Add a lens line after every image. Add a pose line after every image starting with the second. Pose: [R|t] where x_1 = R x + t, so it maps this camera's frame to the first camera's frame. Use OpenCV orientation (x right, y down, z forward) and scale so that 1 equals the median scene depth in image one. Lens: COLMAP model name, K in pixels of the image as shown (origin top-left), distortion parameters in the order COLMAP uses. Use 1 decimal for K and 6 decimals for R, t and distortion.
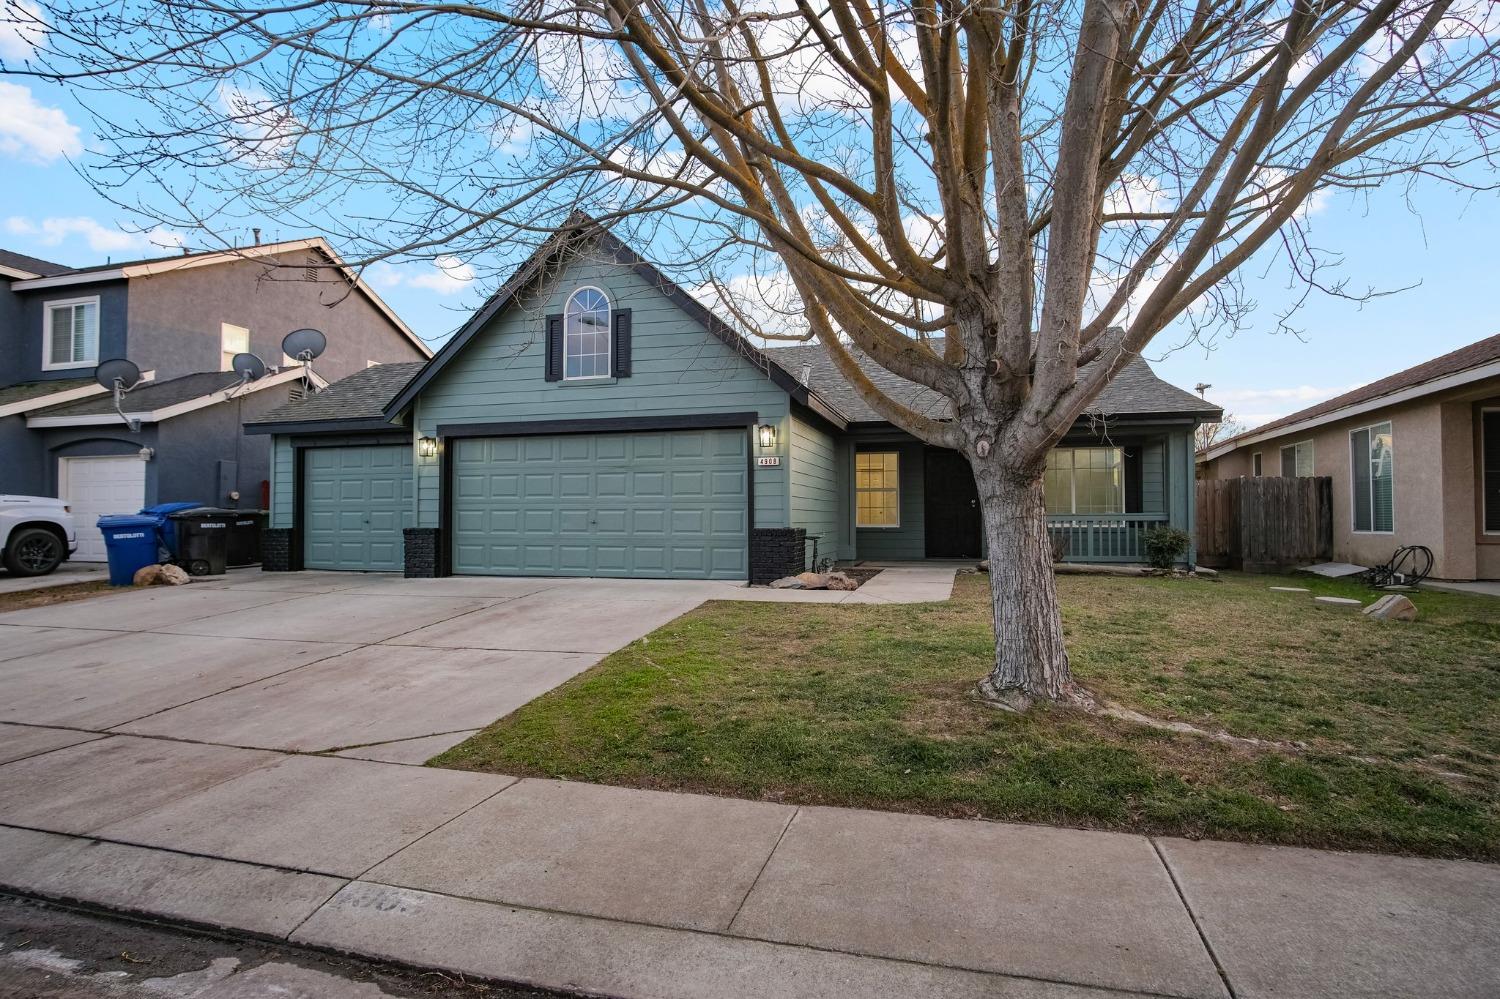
lens RADIAL K [[812.8, 0, 748.6], [0, 812.8, 512.3], [0, 0, 1]] dist [-0.033847, 0.008750]
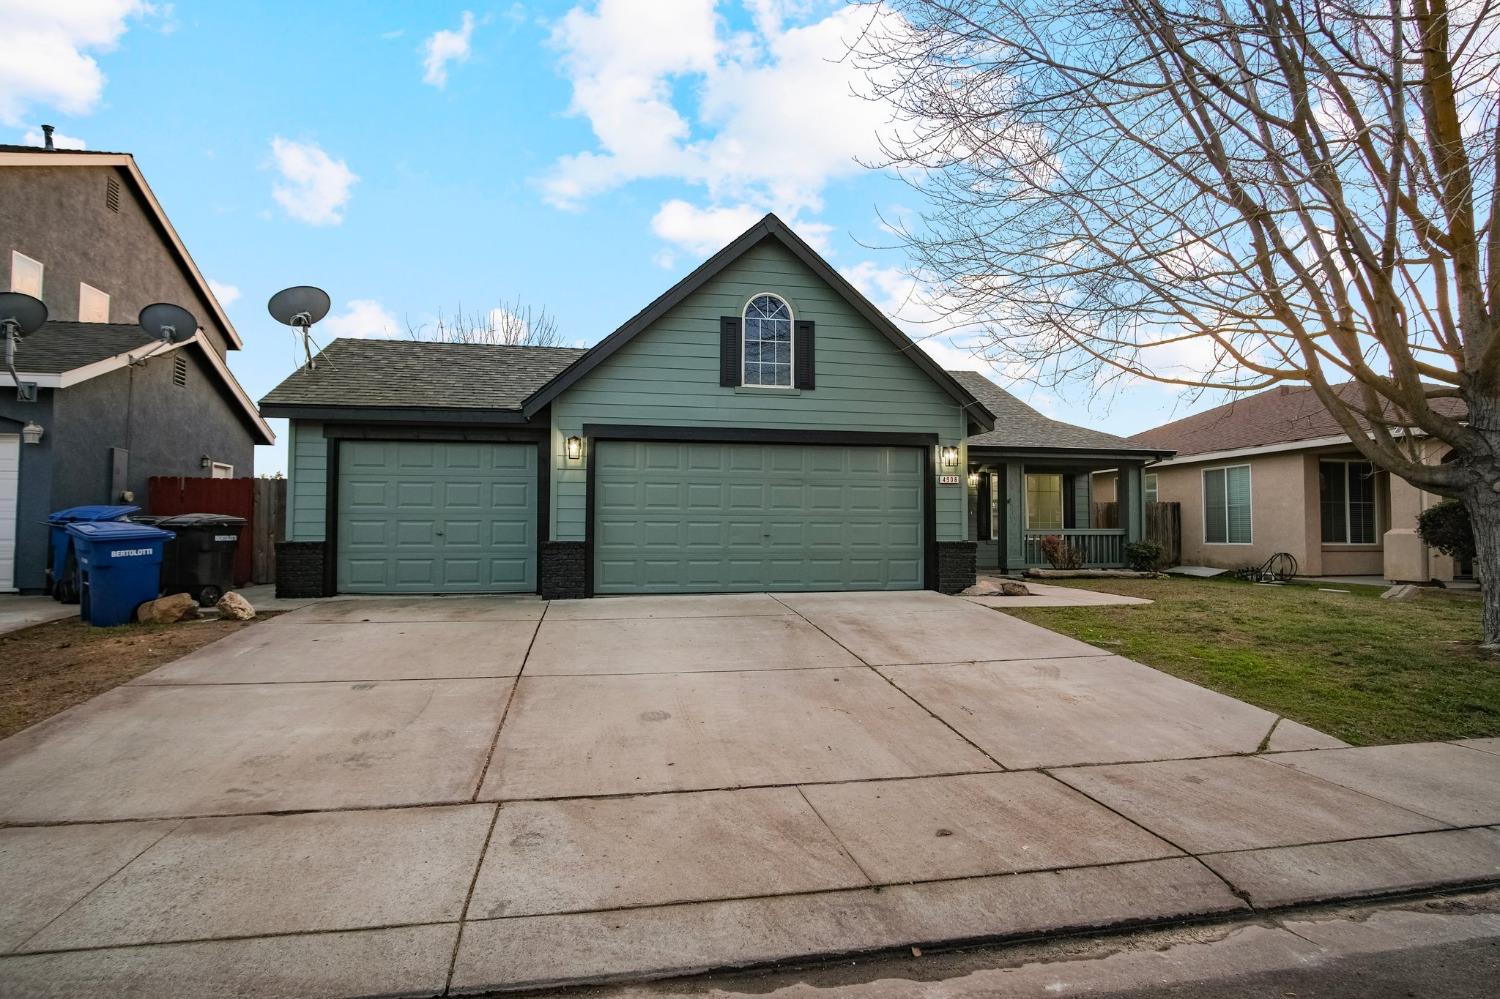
lens RADIAL K [[812.8, 0, 748.6], [0, 812.8, 512.3], [0, 0, 1]] dist [-0.033847, 0.008750]
pose [[0.892082, 0.014964, 0.451626, -0.621578], [-0.008363, 0.999827, -0.016609, 0.001096], [-0.451796, 0.011040, 0.892053, 0.136862]]
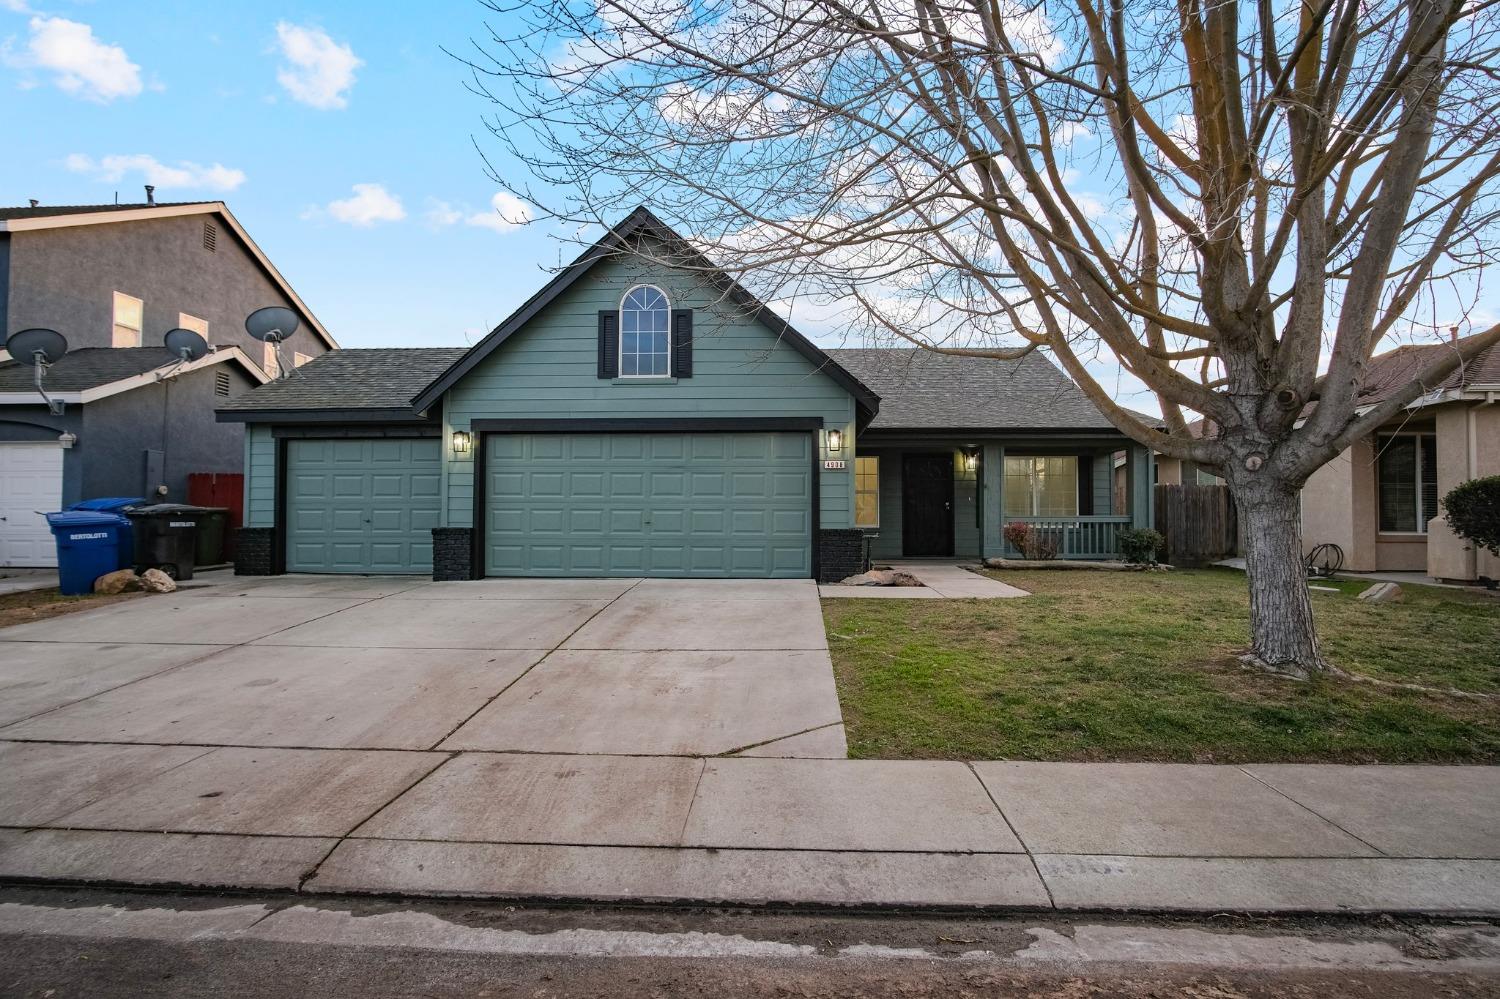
lens RADIAL K [[809.8, 0, 751.7], [0, 809.8, 512.6], [0, 0, 1]] dist [-0.033920, 0.008860]
pose [[0.974550, 0.005863, 0.224095, -0.276365], [-0.006101, 0.999981, 0.000369, -0.000662], [-0.224088, -0.001727, 0.974567, 0.006441]]
